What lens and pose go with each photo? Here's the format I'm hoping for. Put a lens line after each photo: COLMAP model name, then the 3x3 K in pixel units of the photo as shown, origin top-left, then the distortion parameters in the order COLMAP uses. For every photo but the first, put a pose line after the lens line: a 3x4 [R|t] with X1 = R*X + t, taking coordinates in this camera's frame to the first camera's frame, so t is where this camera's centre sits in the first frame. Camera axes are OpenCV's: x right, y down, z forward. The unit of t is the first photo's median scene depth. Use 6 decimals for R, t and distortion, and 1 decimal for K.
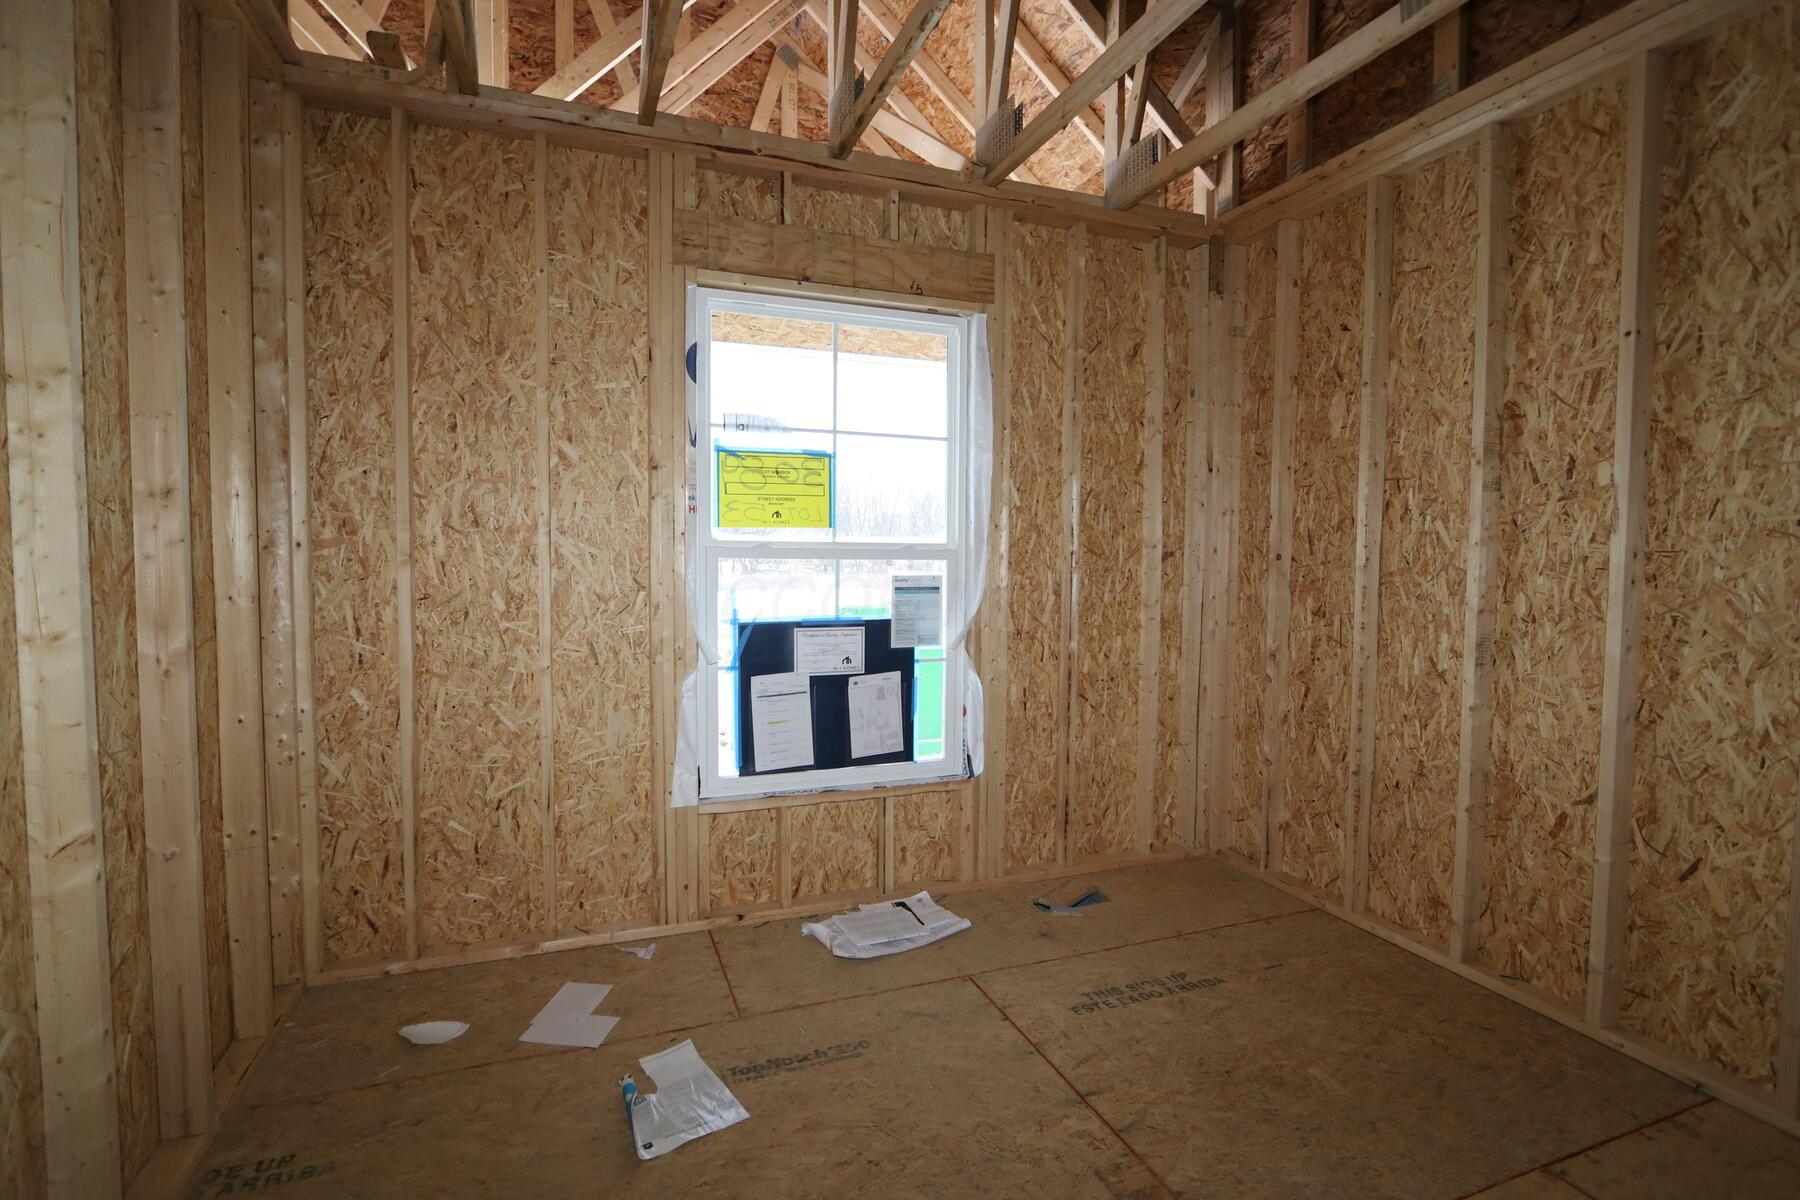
lens RADIAL K [[841.9, 0, 900.0], [0, 841.9, 599.0], [0, 0, 1]] dist [-0.002541, -0.000572]
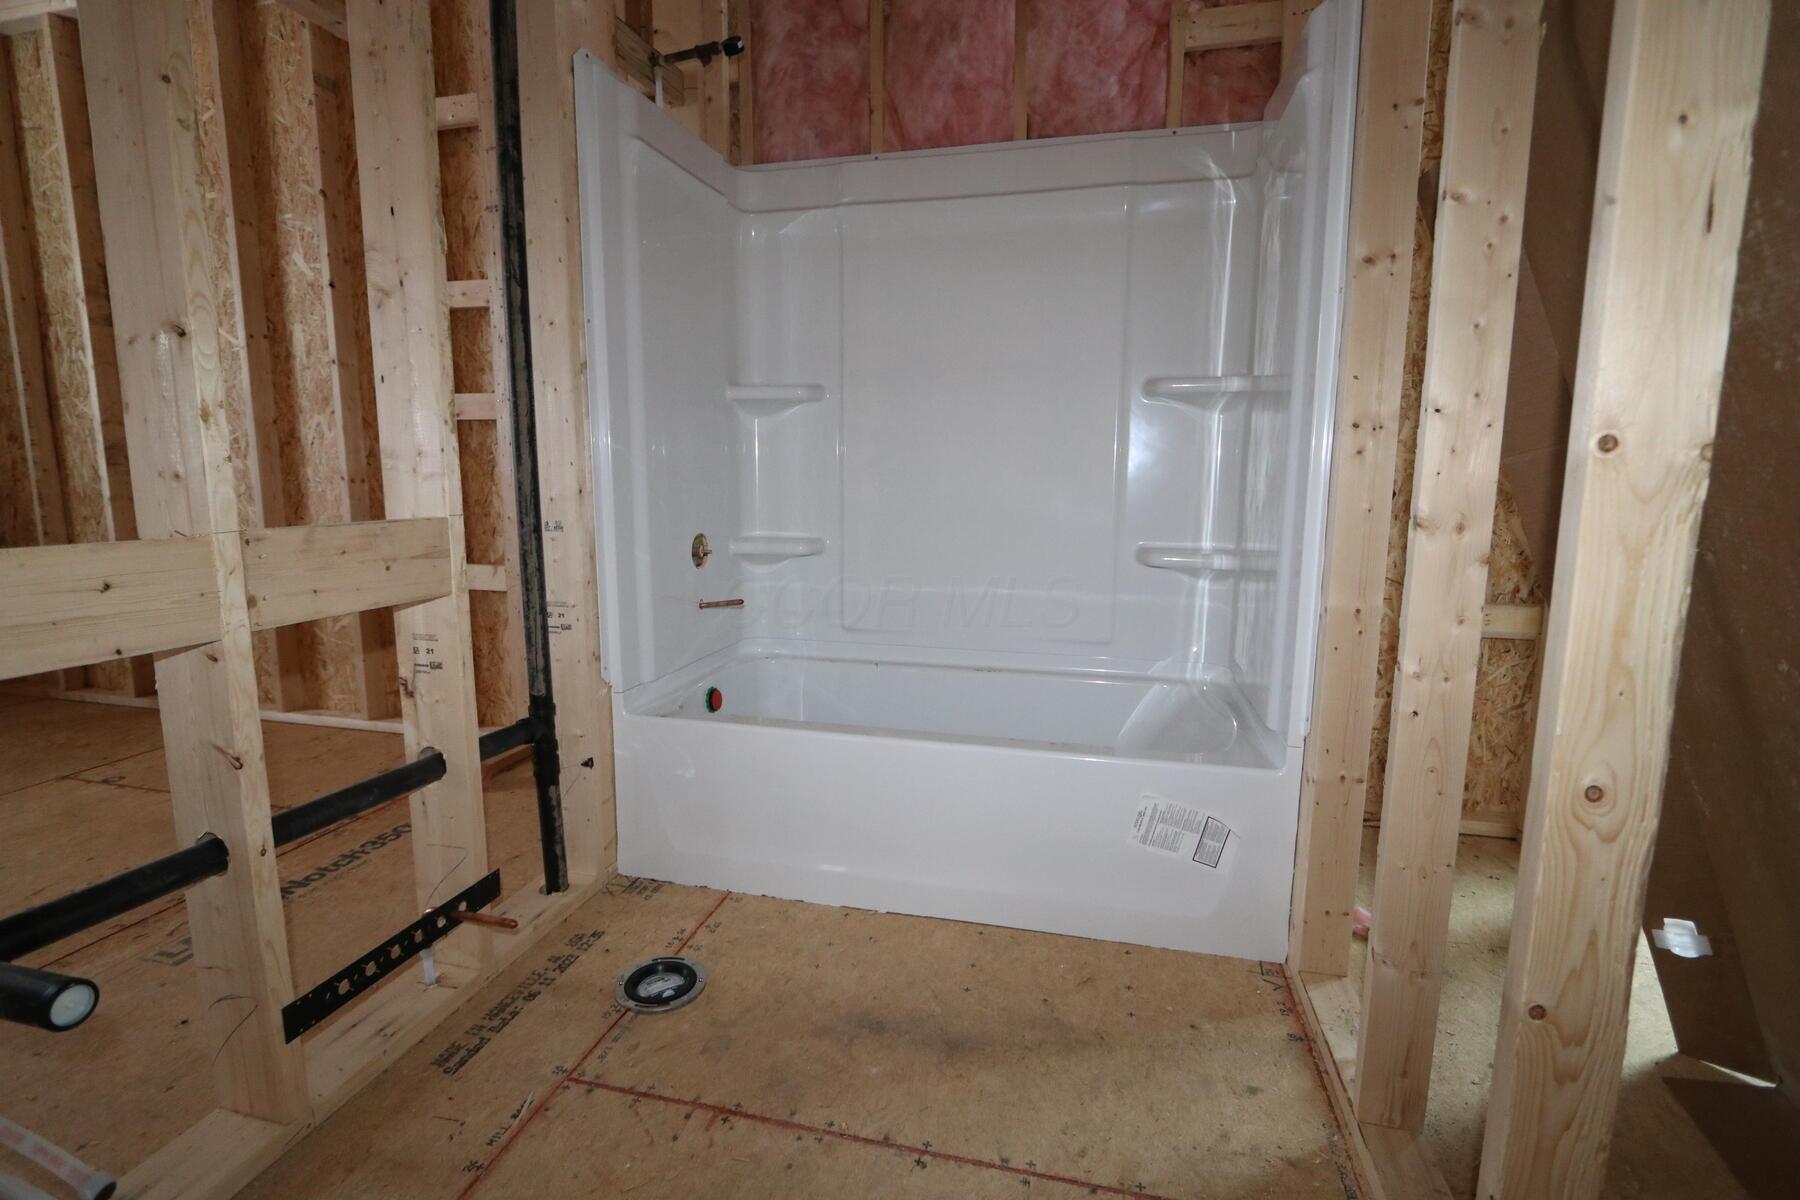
lens RADIAL K [[841.9, 0, 898.5], [0, 841.9, 596.7], [0, 0, 1]] dist [-0.002541, -0.000572]
pose [[0.572902, -0.117761, 0.811120, 0.282191], [0.037263, 0.992344, 0.117753, 0.154905], [-0.818776, -0.037237, 0.572904, -0.653821]]
